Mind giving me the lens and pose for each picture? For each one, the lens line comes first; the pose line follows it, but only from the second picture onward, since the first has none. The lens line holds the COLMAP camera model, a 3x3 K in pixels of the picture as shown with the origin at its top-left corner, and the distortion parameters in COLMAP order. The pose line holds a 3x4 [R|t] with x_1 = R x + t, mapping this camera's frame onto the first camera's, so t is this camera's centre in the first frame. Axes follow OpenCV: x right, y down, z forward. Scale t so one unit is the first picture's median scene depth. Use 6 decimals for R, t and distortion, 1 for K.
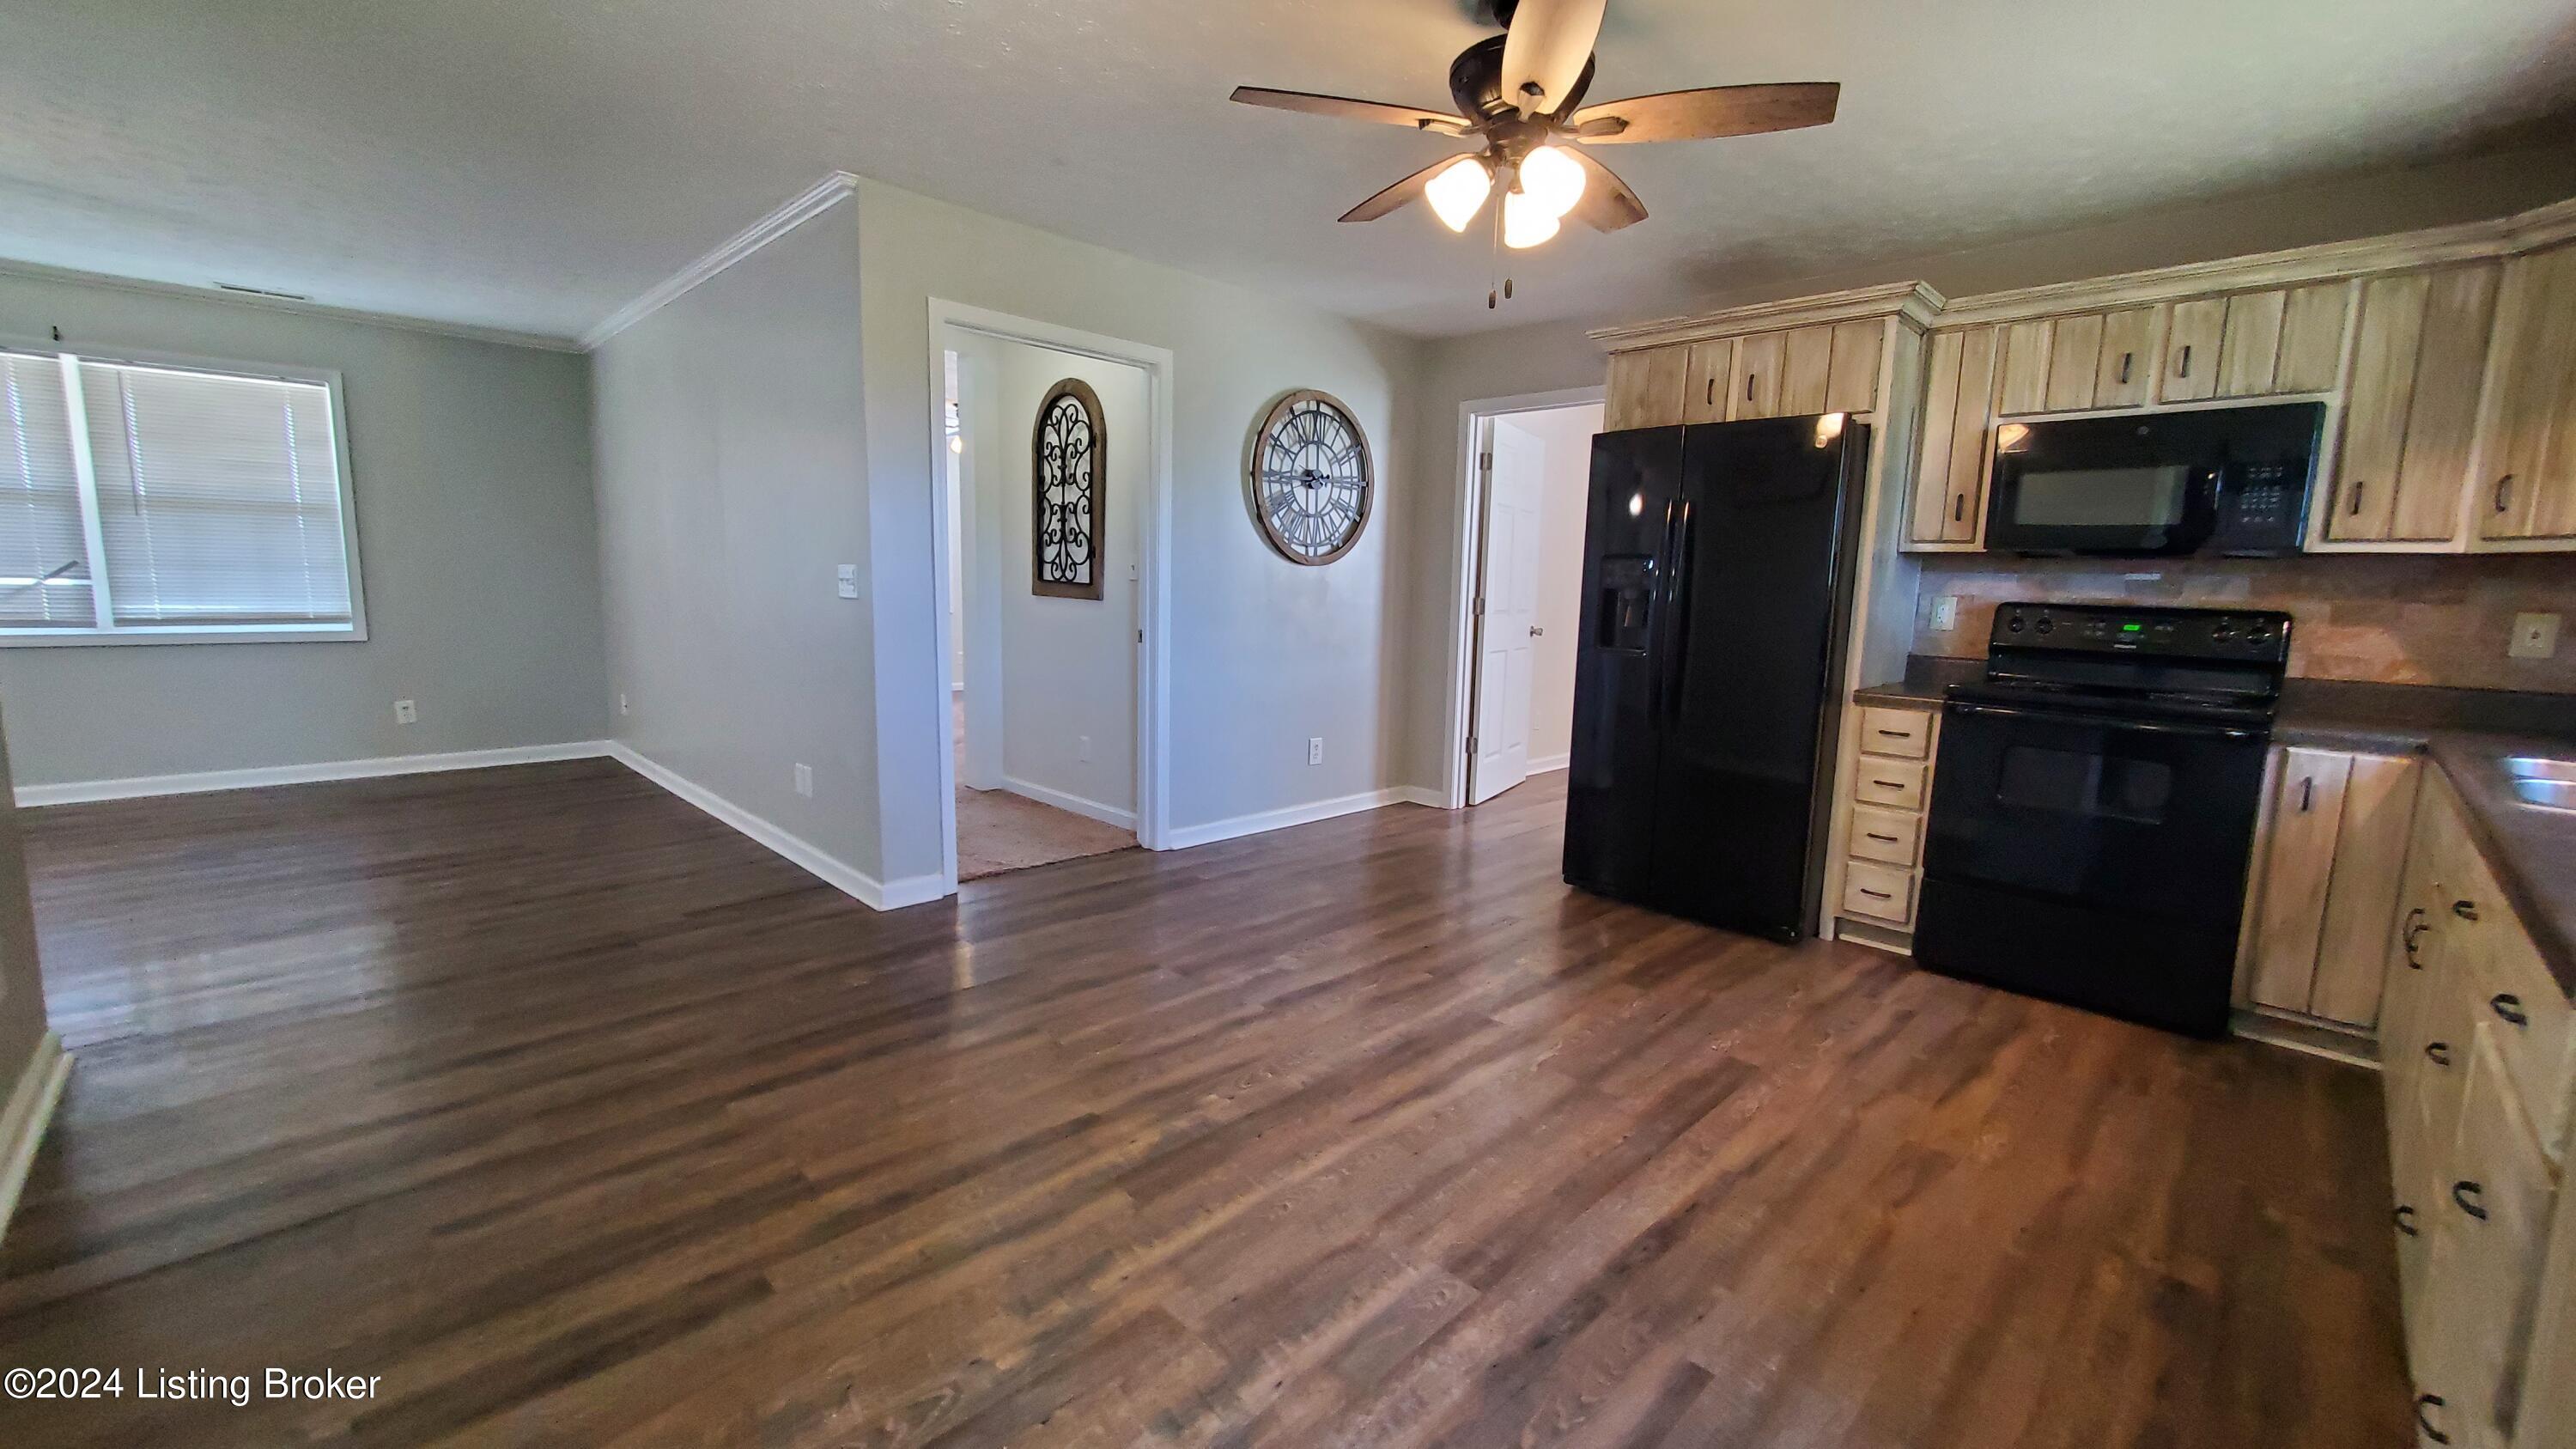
lens RADIAL K [[1029.8, 0, 1296.6], [0, 1029.8, 723.0], [0, 0, 1]] dist [0.000252, -0.000389]
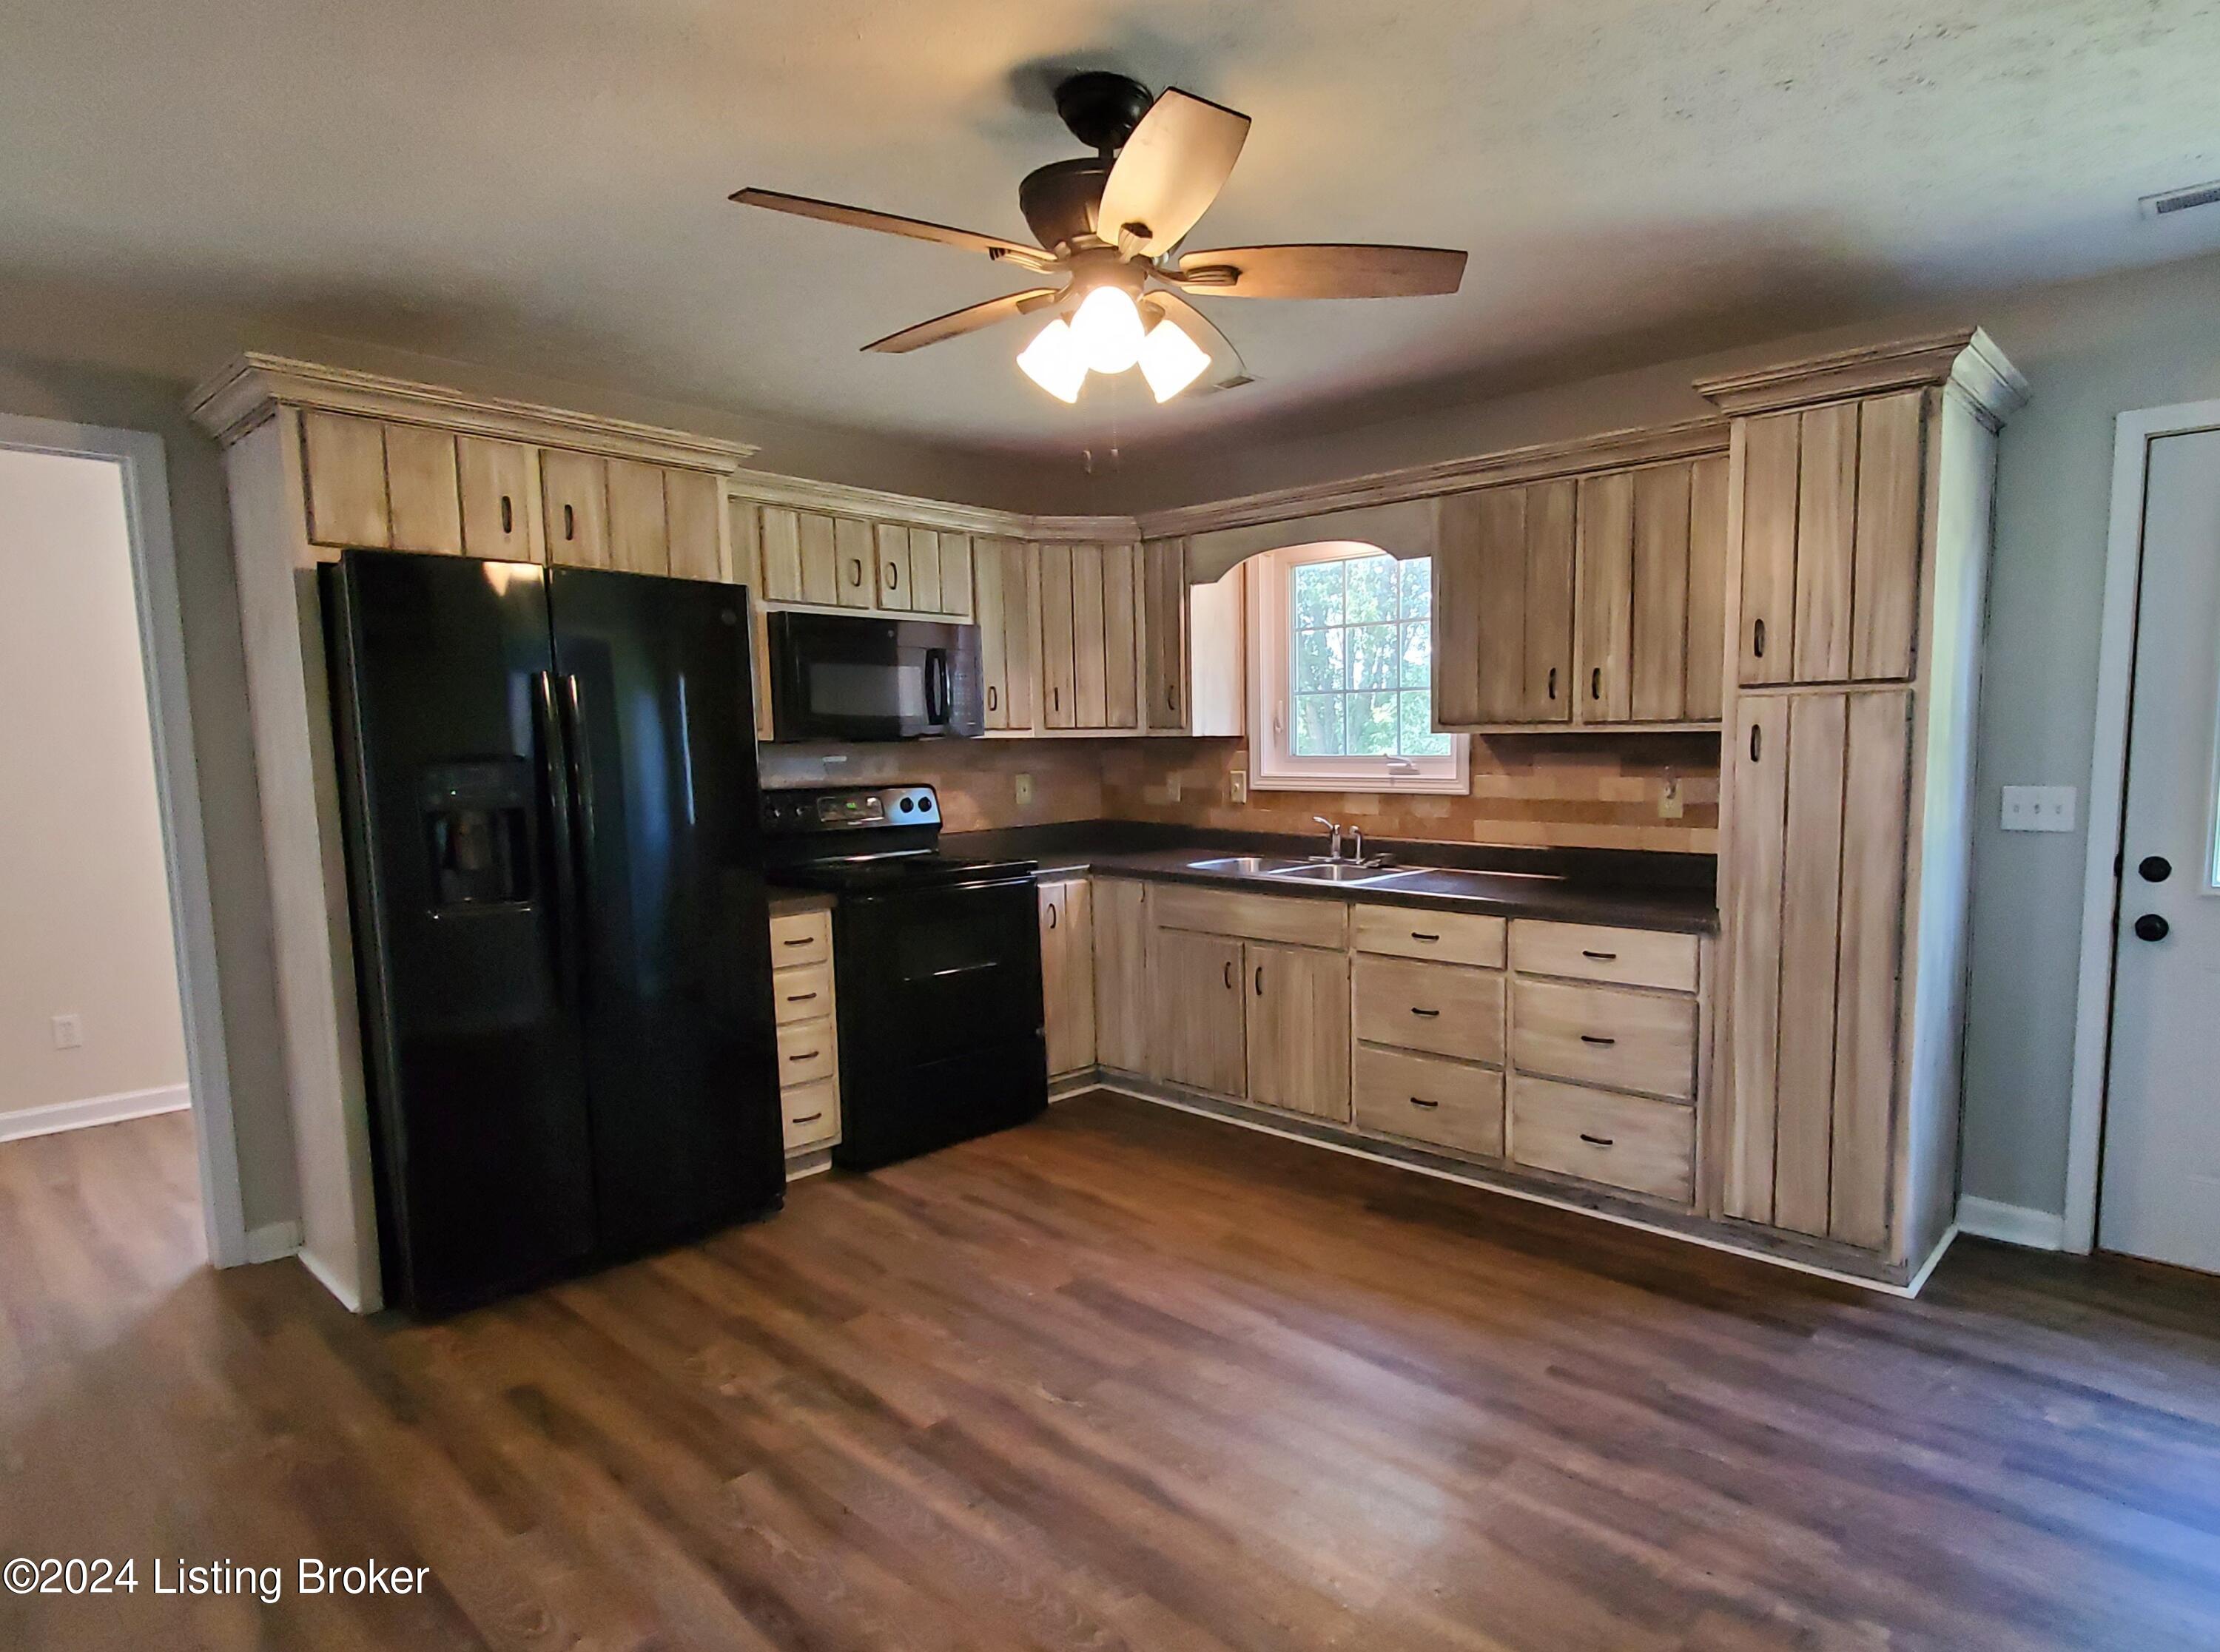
lens RADIAL K [[1365.8, 0, 1119.0], [0, 1365.8, 881.6], [0, 0, 1]] dist [0.004097, 0.001047]
pose [[-0.091119, -0.136784, 0.986401, -0.822451], [0.149939, 0.977345, 0.149379, -0.234546], [-0.984488, 0.161511, -0.068546, 1.034647]]
